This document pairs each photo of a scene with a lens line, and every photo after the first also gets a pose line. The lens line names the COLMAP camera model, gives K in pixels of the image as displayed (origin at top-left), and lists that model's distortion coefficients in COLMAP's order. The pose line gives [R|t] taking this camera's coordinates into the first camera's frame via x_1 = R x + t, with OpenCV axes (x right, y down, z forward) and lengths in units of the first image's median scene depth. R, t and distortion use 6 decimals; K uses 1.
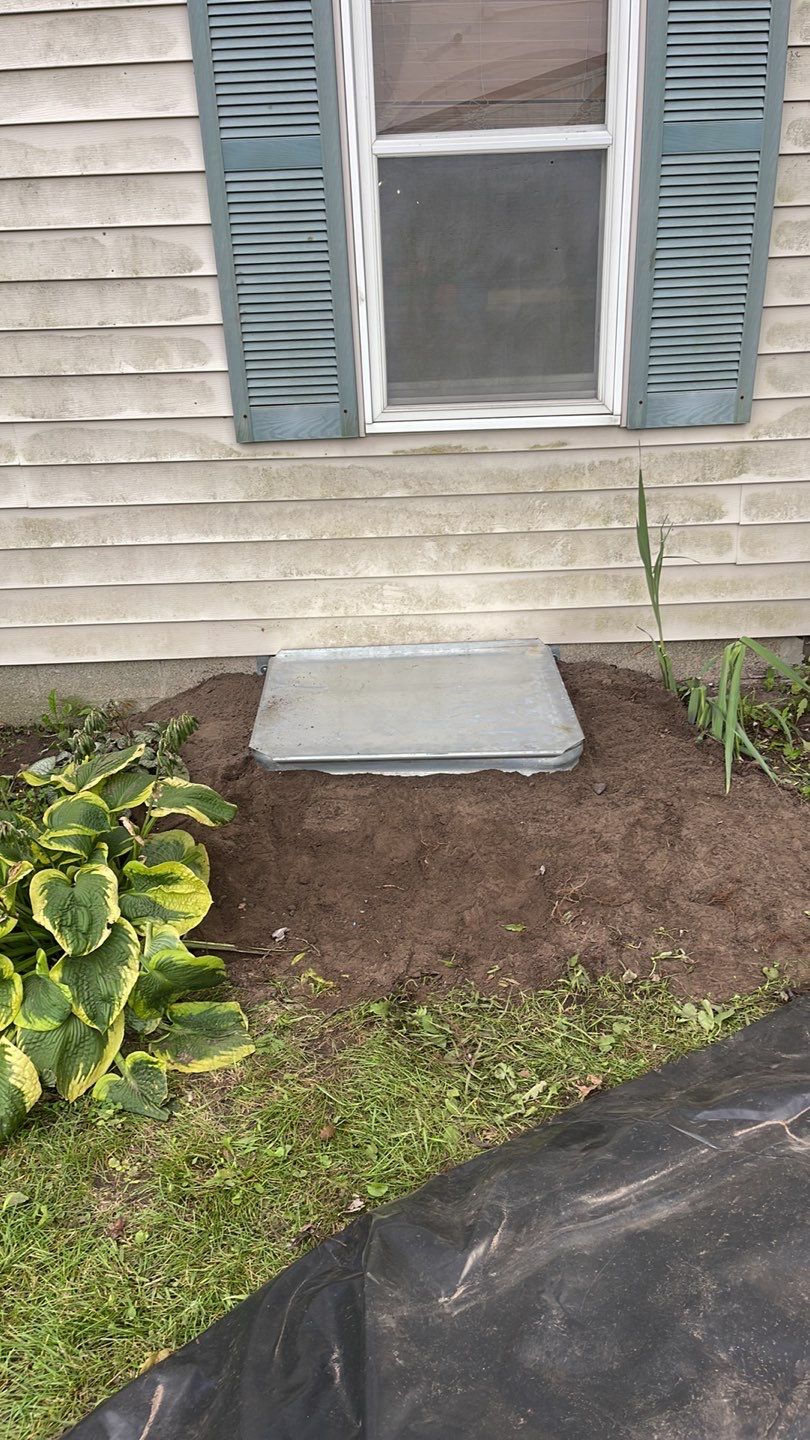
lens RADIAL K [[1097.7, 0, 405.0], [0, 1097.7, 720.0], [0, 0, 1]] dist [0.103493, -0.144848]
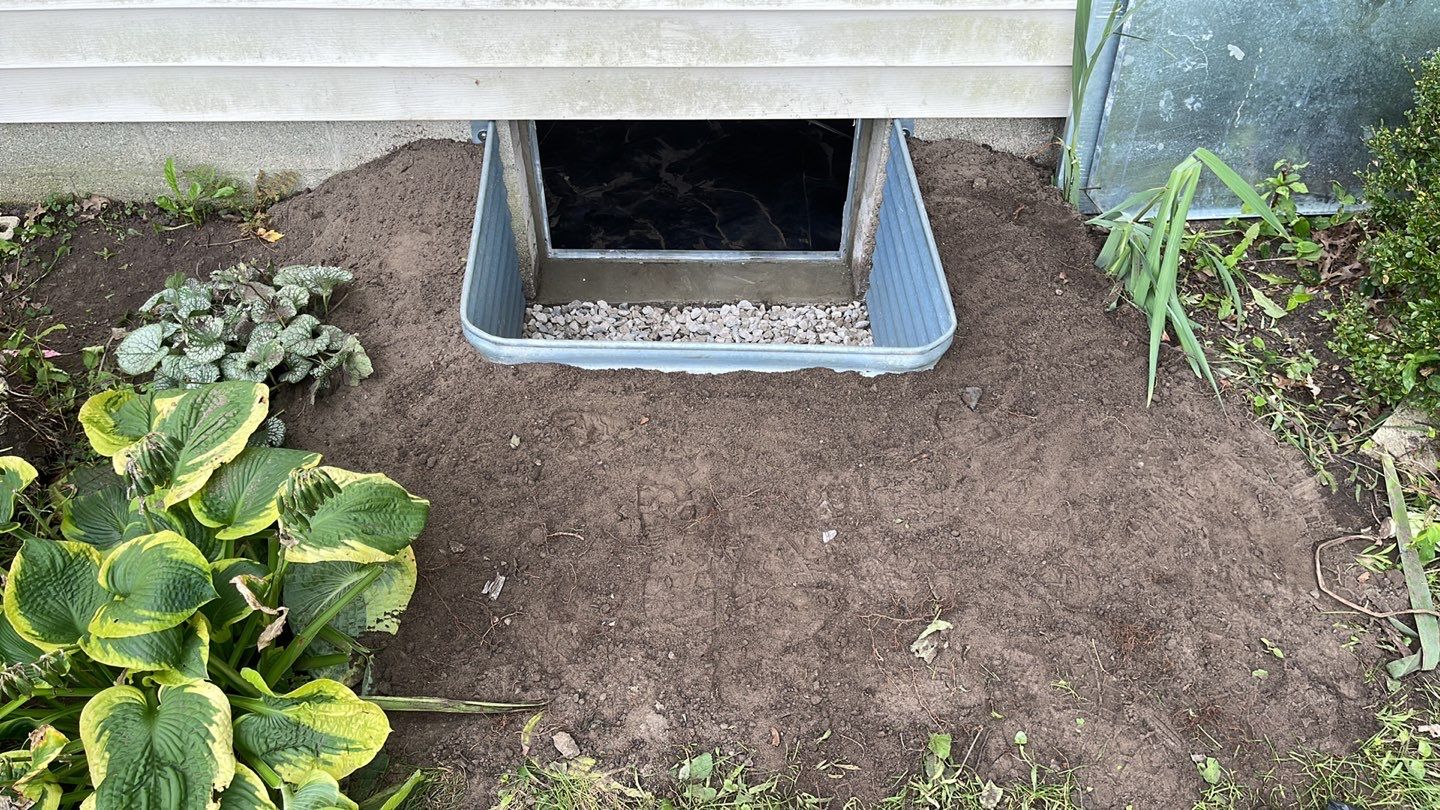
lens RADIAL K [[1080.1, 0, 720.0], [0, 1080.1, 405.0], [0, 0, 1]] dist [0.025999, 0.001564]
pose [[0.998299, 0.016565, 0.055900, -0.016575], [-0.036598, 0.924396, 0.379674, -0.157631], [-0.045384, -0.381074, 0.923430, 0.319397]]
